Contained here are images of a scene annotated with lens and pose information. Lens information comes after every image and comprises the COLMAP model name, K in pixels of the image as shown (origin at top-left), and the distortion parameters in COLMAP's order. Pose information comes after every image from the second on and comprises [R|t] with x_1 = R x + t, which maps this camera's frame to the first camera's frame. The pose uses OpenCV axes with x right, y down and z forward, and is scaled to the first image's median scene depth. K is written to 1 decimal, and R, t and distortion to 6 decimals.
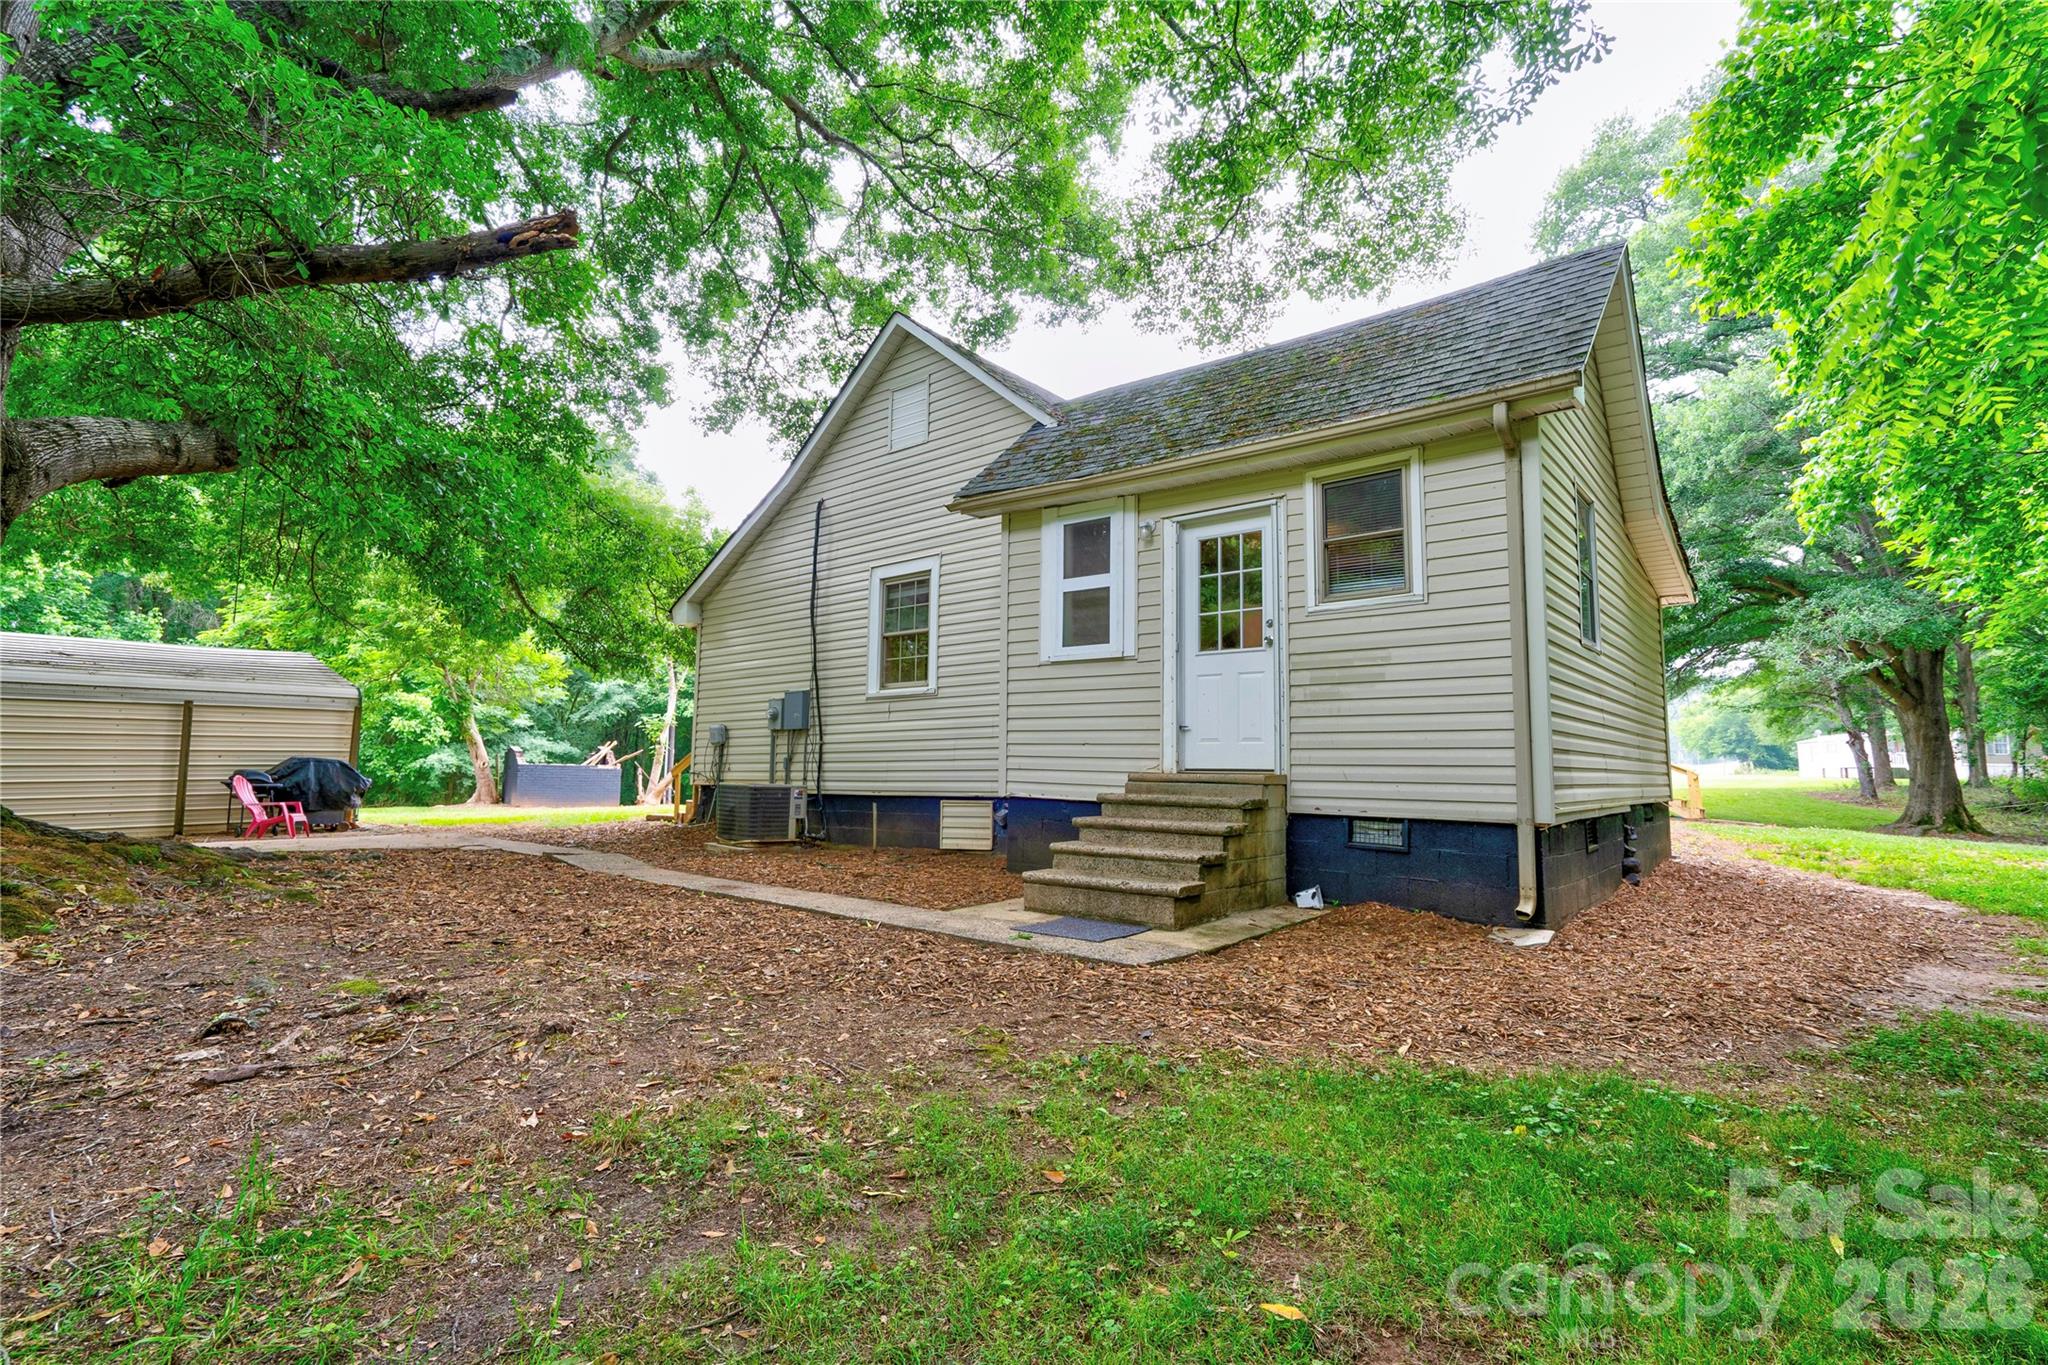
lens RADIAL K [[976.8, 0, 1022.5], [0, 976.8, 678.2], [0, 0, 1]] dist [0.026683, 0.000782]
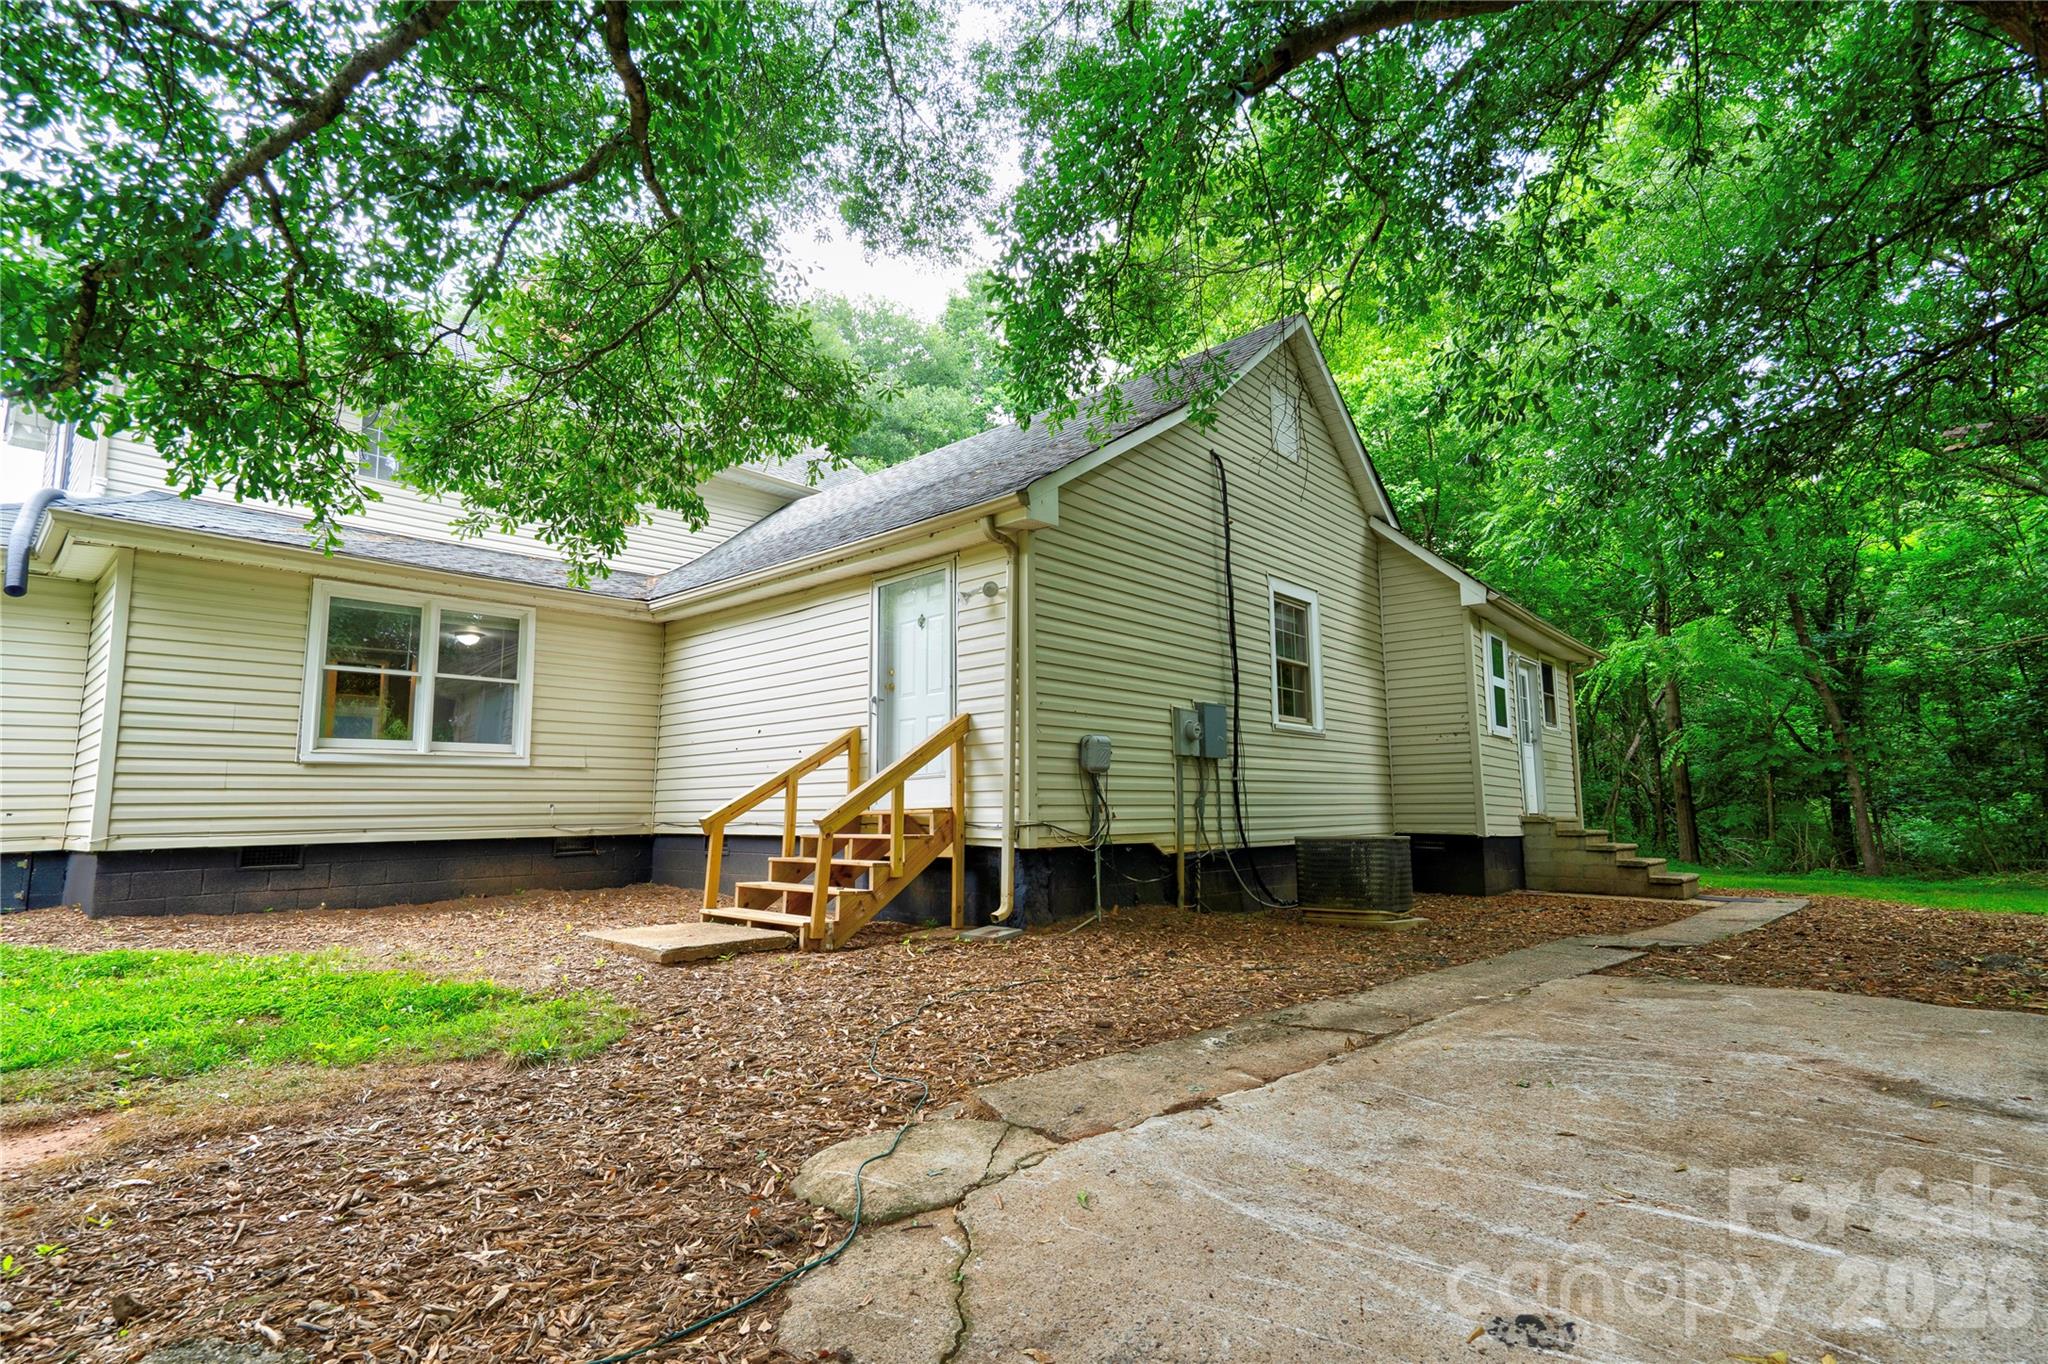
lens RADIAL K [[976.8, 0, 1019.0], [0, 976.8, 685.2], [0, 0, 1]] dist [0.026683, 0.000782]
pose [[0.040924, 0.115212, 0.992498, -0.971207], [-0.095916, 0.989195, -0.110874, 0.094064], [-0.994548, -0.090659, 0.051533, 1.134519]]
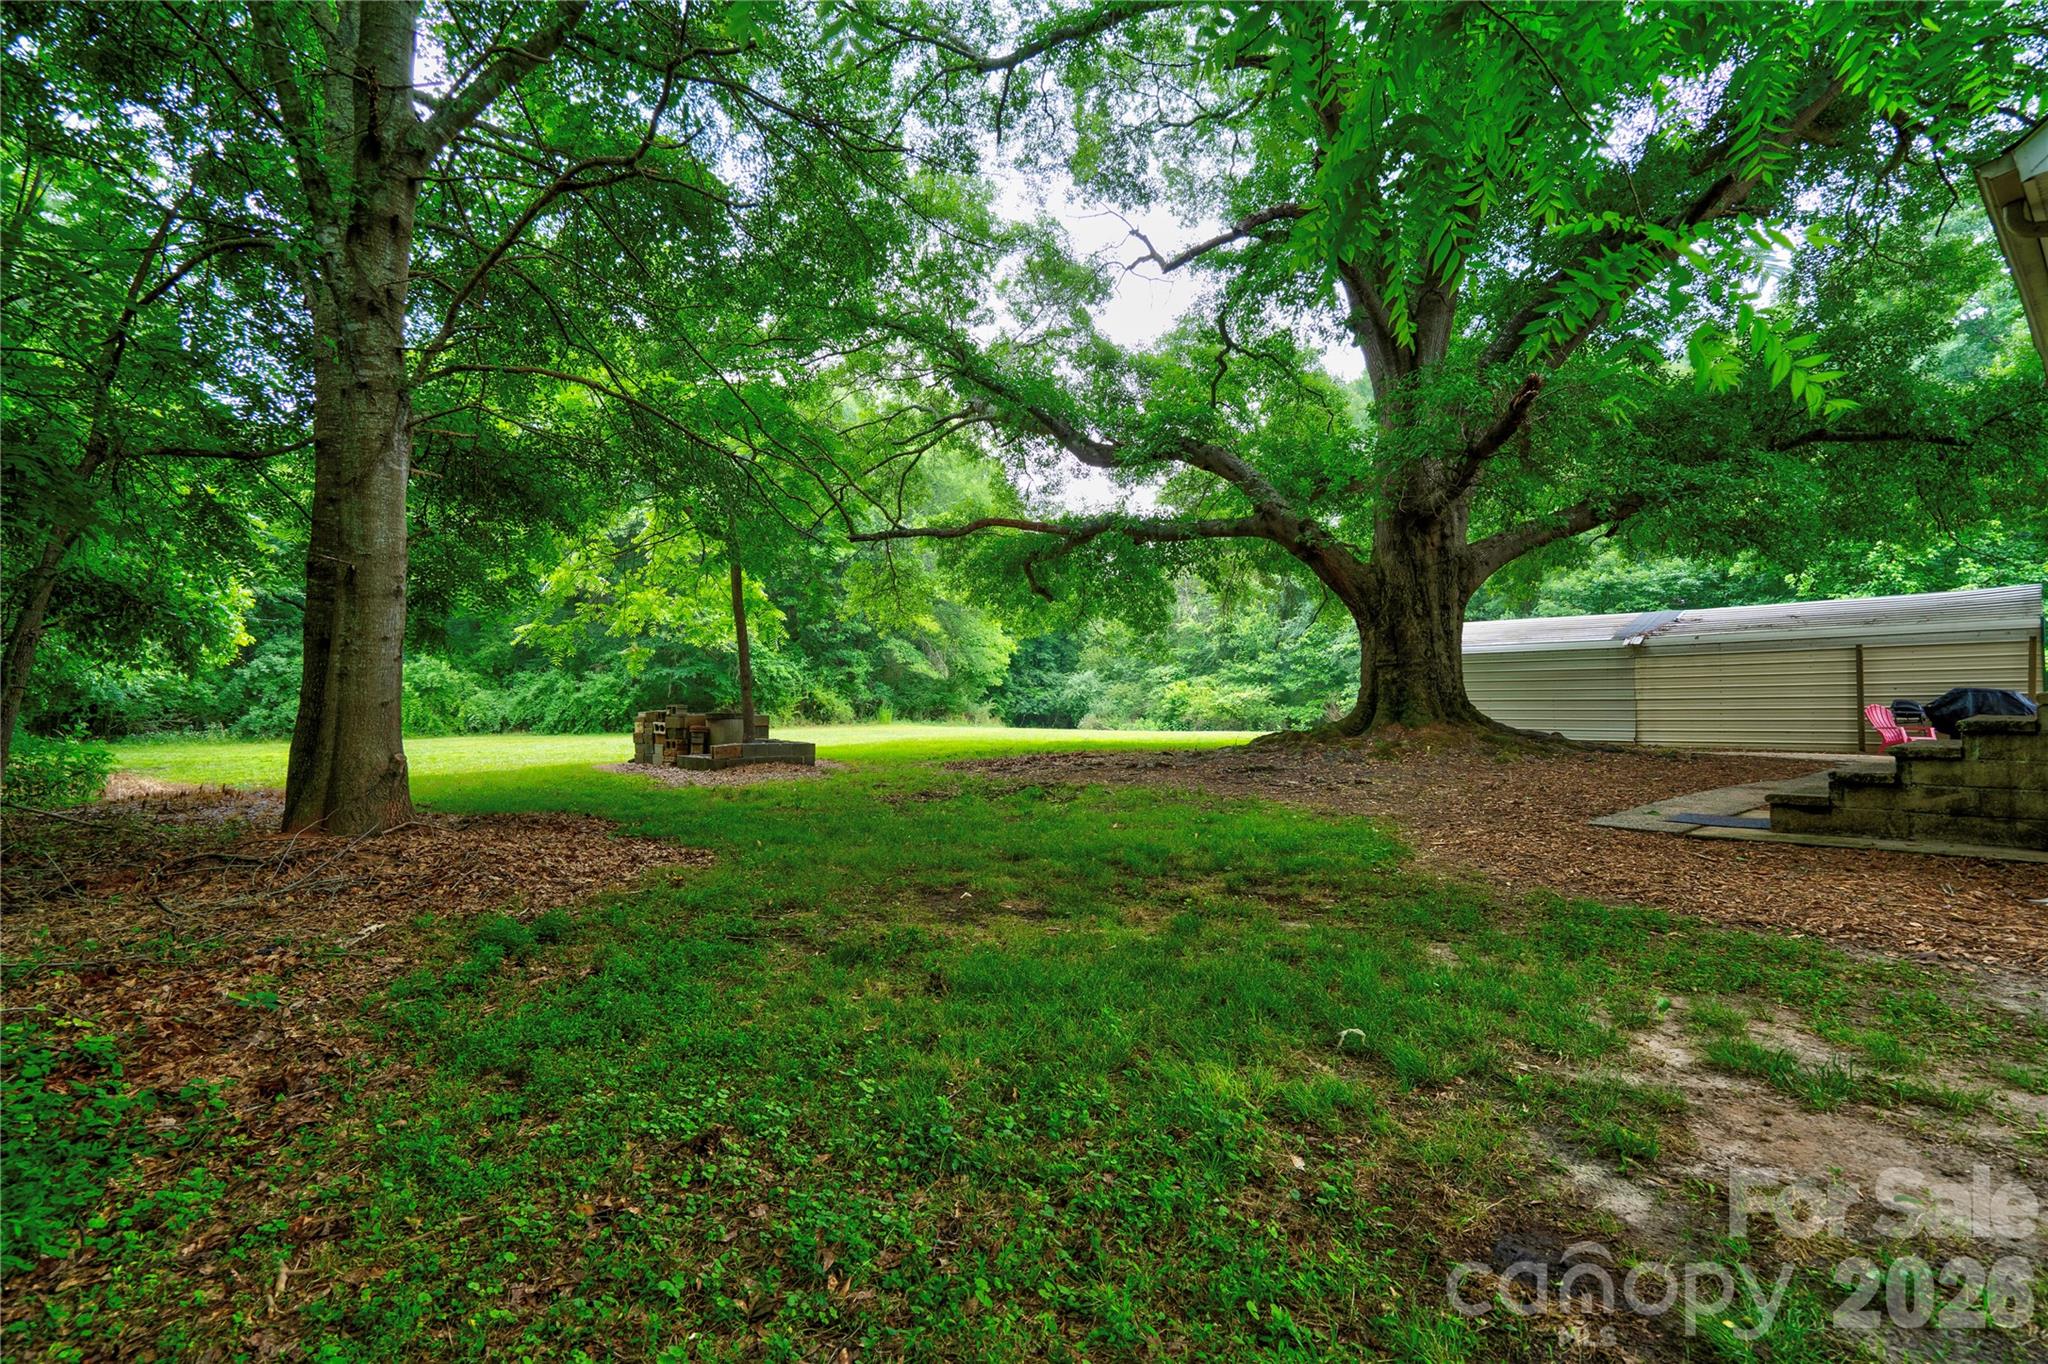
lens RADIAL K [[976.8, 0, 988.3], [0, 976.8, 674.9], [0, 0, 1]] dist [0.026683, 0.000782]
pose [[-0.155961, -0.035338, -0.987131, 0.692226], [0.096613, 0.994022, -0.050849, 0.022771], [0.983027, -0.103300, -0.151614, 0.142737]]
